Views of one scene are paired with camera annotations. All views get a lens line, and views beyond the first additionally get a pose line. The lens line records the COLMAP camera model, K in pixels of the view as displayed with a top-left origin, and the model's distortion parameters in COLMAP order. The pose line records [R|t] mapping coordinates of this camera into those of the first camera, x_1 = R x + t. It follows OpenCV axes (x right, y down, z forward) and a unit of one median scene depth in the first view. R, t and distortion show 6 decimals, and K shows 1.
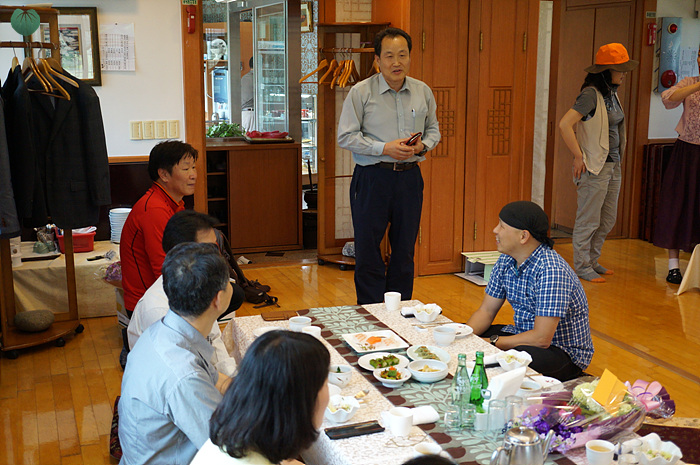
lens RADIAL K [[878.1, 0, 350.0], [0, 878.1, 232.5], [0, 0, 1]] dist [-0.006863, -0.027667]
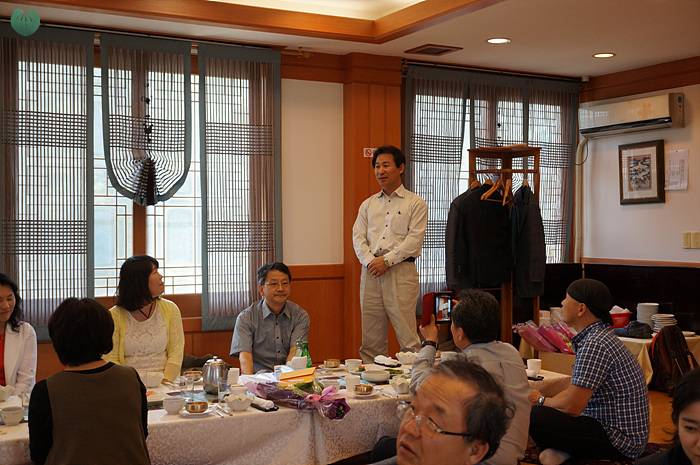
lens RADIAL K [[878.1, 0, 350.0], [0, 878.1, 232.5], [0, 0, 1]] dist [-0.006863, -0.027667]
pose [[0.127412, 0.006065, -0.991831, 0.824800], [-0.182989, 0.982959, -0.017496, -0.024506], [0.974824, 0.183724, 0.126350, 0.410450]]
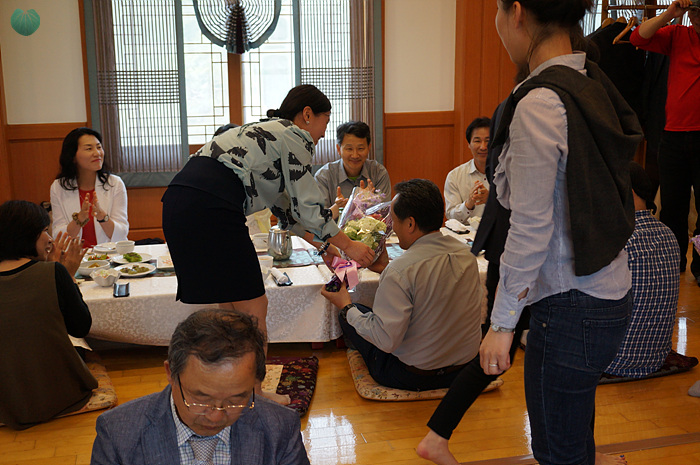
lens RADIAL K [[878.1, 0, 350.0], [0, 878.1, 232.5], [0, 0, 1]] dist [-0.006863, -0.027667]
pose [[-0.155487, 0.225751, -0.961697, 0.782874], [-0.177265, 0.951357, 0.251984, -0.106289], [0.971803, 0.209656, -0.107905, 0.571252]]
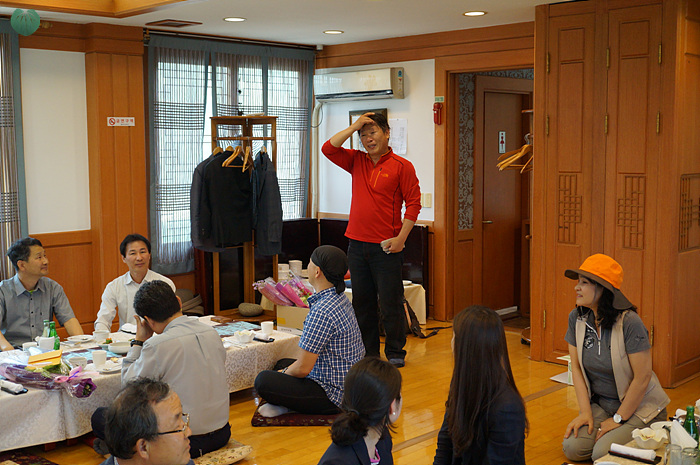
lens RADIAL K [[878.1, 0, 350.0], [0, 878.1, 232.5], [0, 0, 1]] dist [-0.006863, -0.027667]
pose [[0.389933, 0.085375, -0.916877, 0.905072], [-0.165499, 0.985977, 0.021425, -0.079728], [0.905849, 0.143388, 0.398595, 0.400926]]
